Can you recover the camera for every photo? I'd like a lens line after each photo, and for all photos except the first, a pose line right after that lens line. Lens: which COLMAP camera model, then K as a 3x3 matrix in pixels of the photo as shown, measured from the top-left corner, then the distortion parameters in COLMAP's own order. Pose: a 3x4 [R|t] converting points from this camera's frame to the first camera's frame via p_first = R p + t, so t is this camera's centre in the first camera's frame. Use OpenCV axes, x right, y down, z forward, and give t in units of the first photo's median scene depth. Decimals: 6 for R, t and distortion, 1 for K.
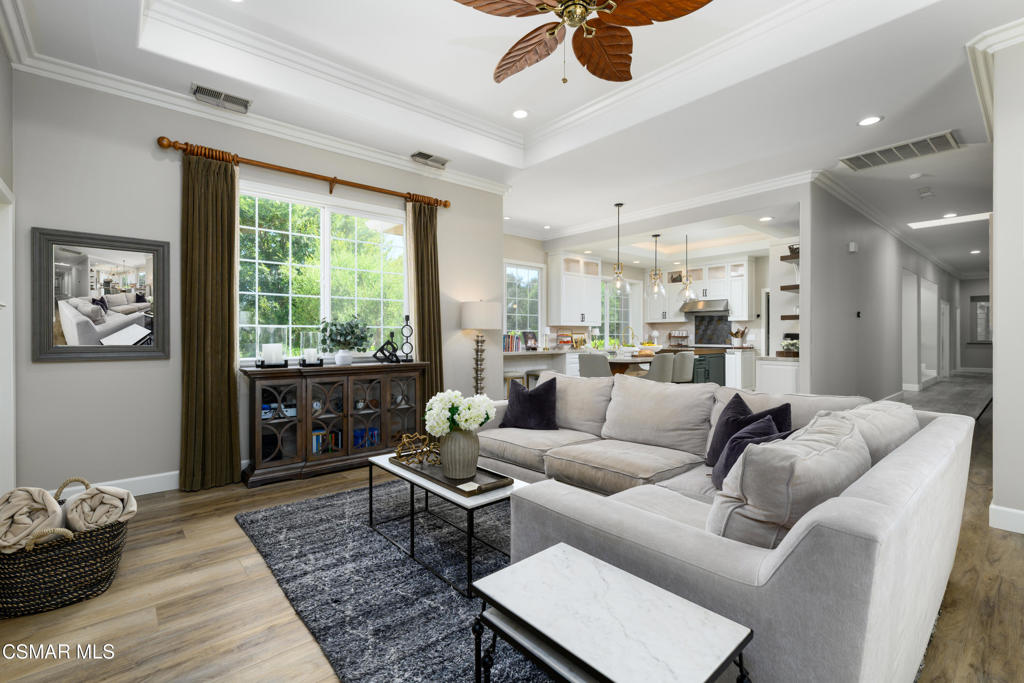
lens RADIAL K [[476.7, 0, 513.8], [0, 476.7, 331.0], [0, 0, 1]] dist [0.033511, -0.000008]
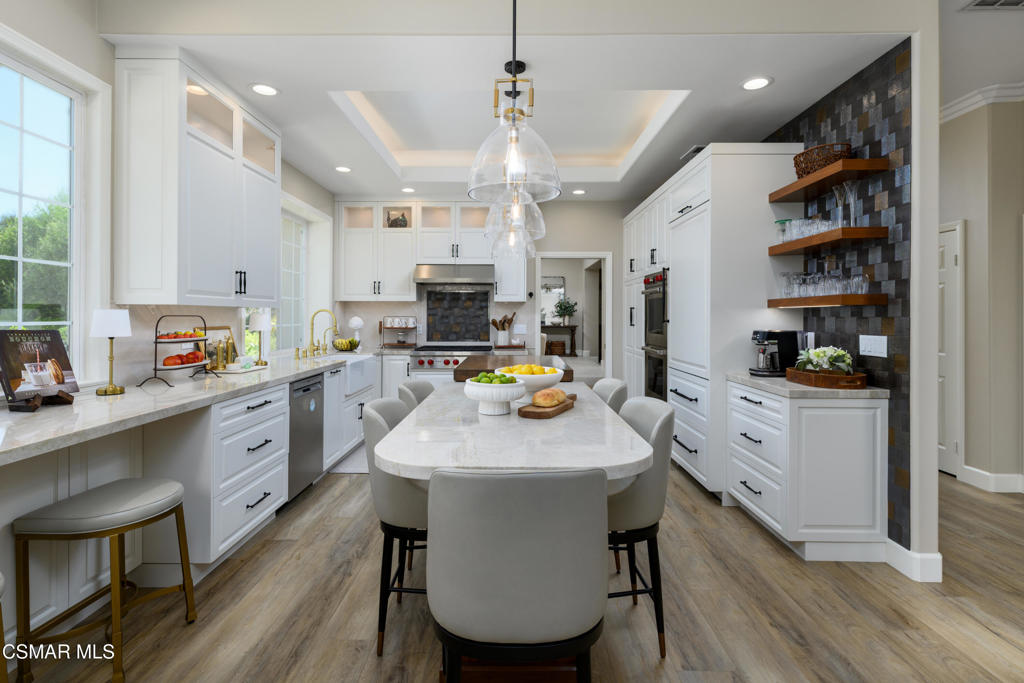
lens RADIAL K [[498.2, 0, 513.6], [0, 498.2, 316.0], [0, 0, 1]] dist [-0.000944, -0.000113]
pose [[0.673001, -0.000503, 0.739642, 0.012780], [-0.004760, 0.999976, 0.005012, -0.007776], [-0.739626, -0.006894, 0.672982, 0.690227]]
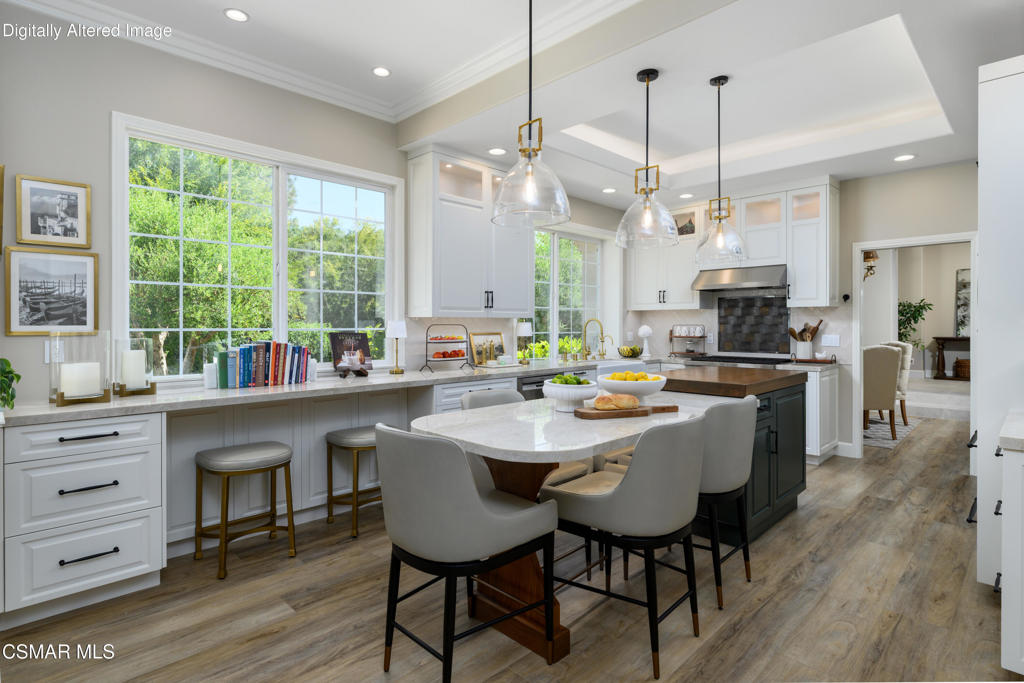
lens RADIAL K [[526.2, 0, 515.1], [0, 526.2, 325.2], [0, 0, 1]] dist [-0.000077, 0.000368]
pose [[0.998786, -0.002439, 0.049206, 0.161492], [0.002133, 0.999978, 0.006273, -0.007664], [-0.049220, -0.006160, 0.998769, 0.557896]]
